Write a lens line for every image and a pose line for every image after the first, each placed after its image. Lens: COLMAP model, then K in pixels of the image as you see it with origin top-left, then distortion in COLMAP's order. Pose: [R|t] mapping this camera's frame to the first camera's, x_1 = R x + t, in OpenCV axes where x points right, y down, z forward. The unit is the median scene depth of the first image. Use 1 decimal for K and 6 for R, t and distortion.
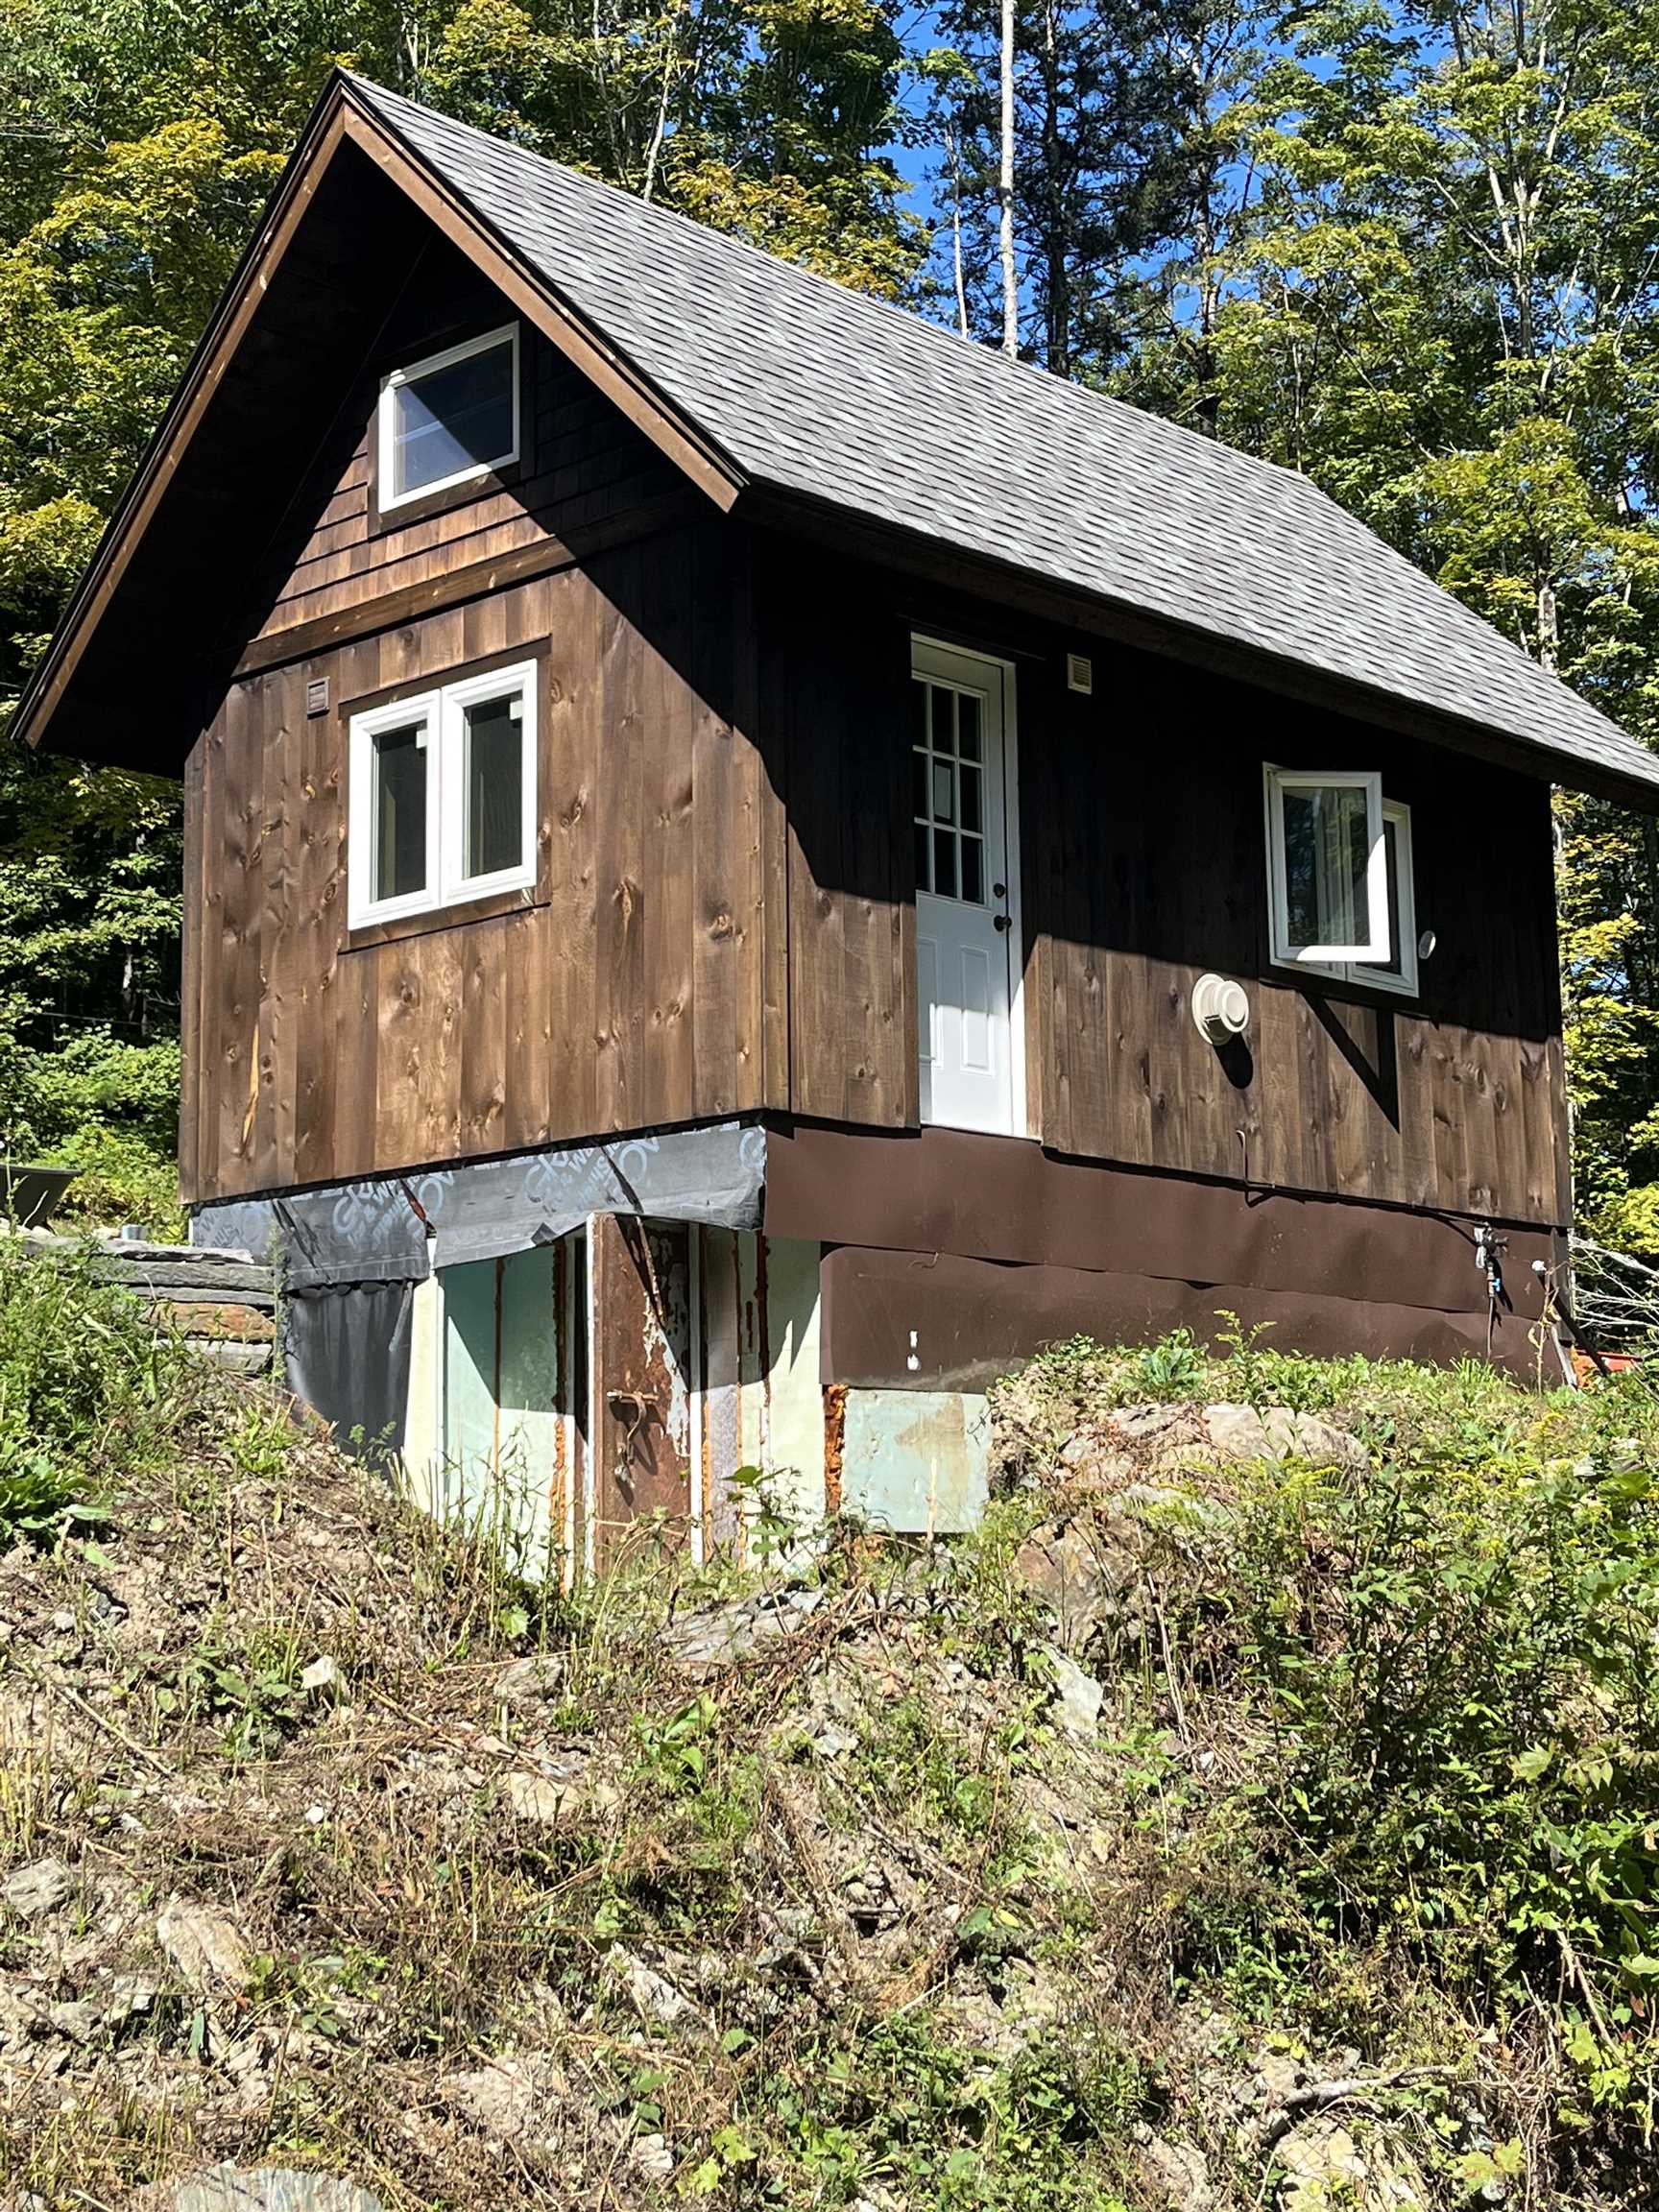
lens RADIAL K [[3173.7, 0, 829.4], [0, 3173.7, 1105.3], [0, 0, 1]] dist [0.039011, 0.000000]
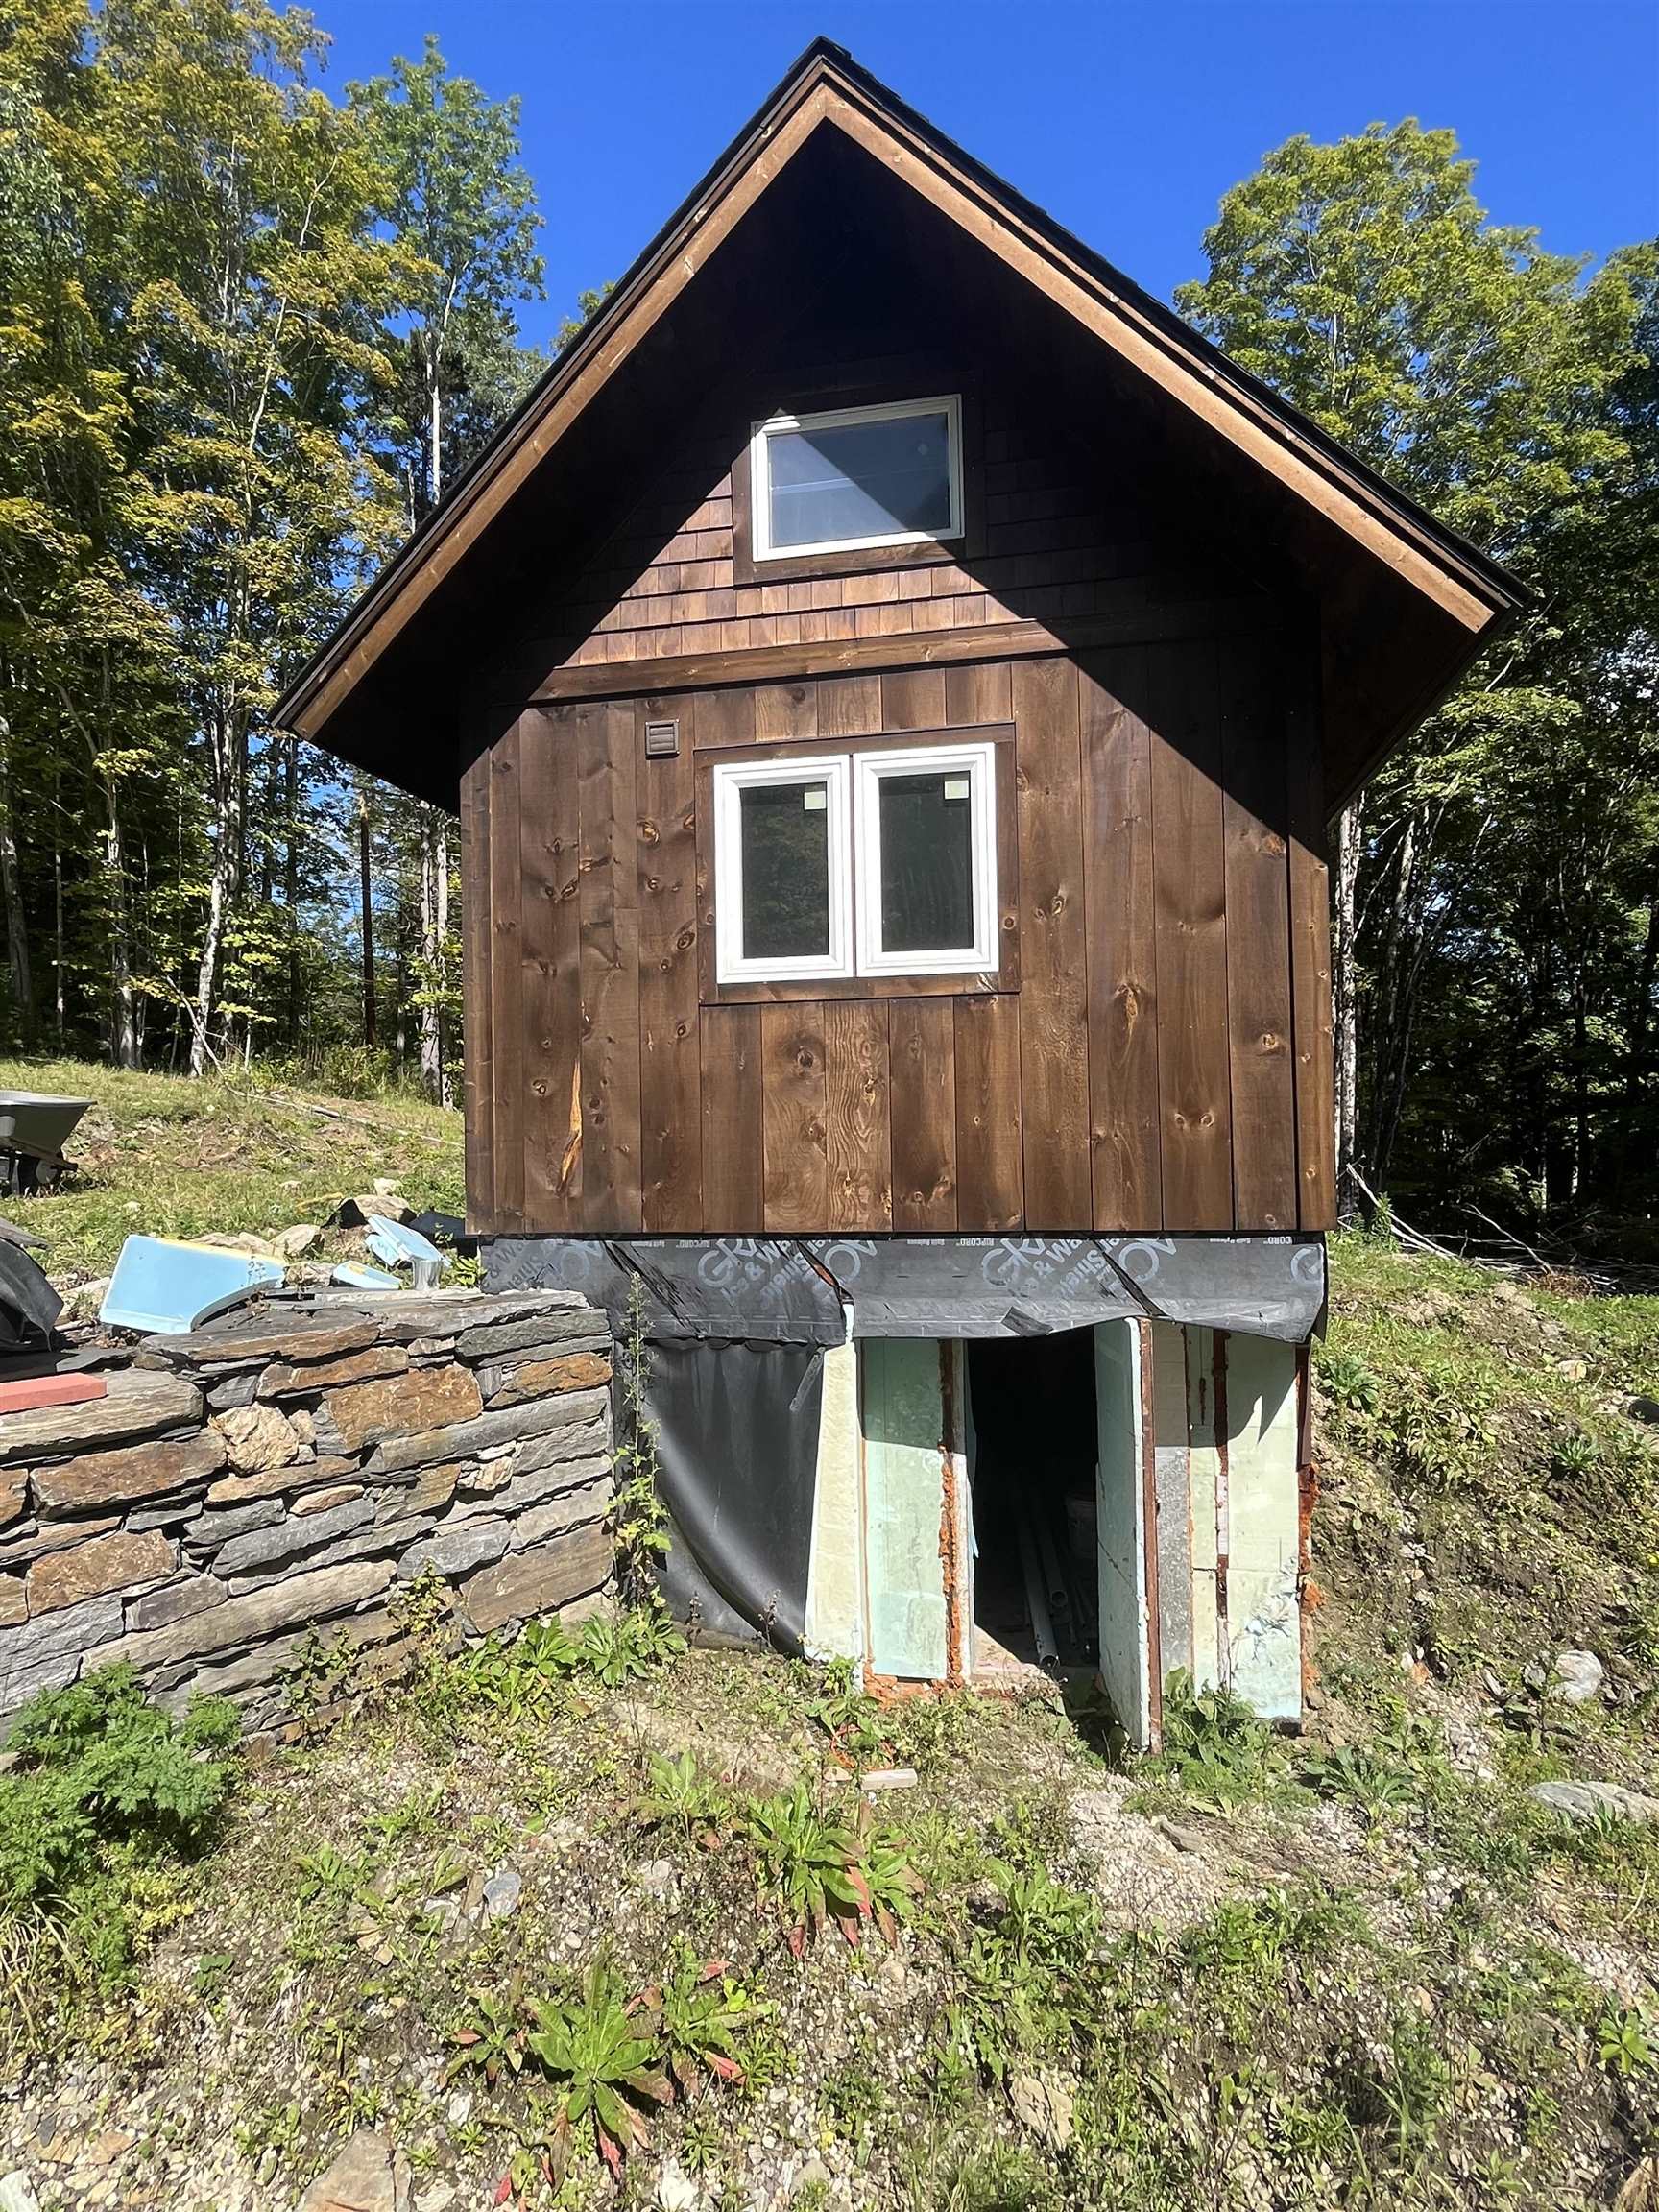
lens RADIAL K [[1179.3, 0, 830.2], [0, 1179.3, 1106.4], [0, 0, 1]] dist [-0.010842, 0.002844]
pose [[0.851952, 0.008780, 0.523546, -0.319058], [-0.075373, 0.991503, 0.106026, -0.059391], [-0.518166, -0.129790, 0.845375, 0.669987]]
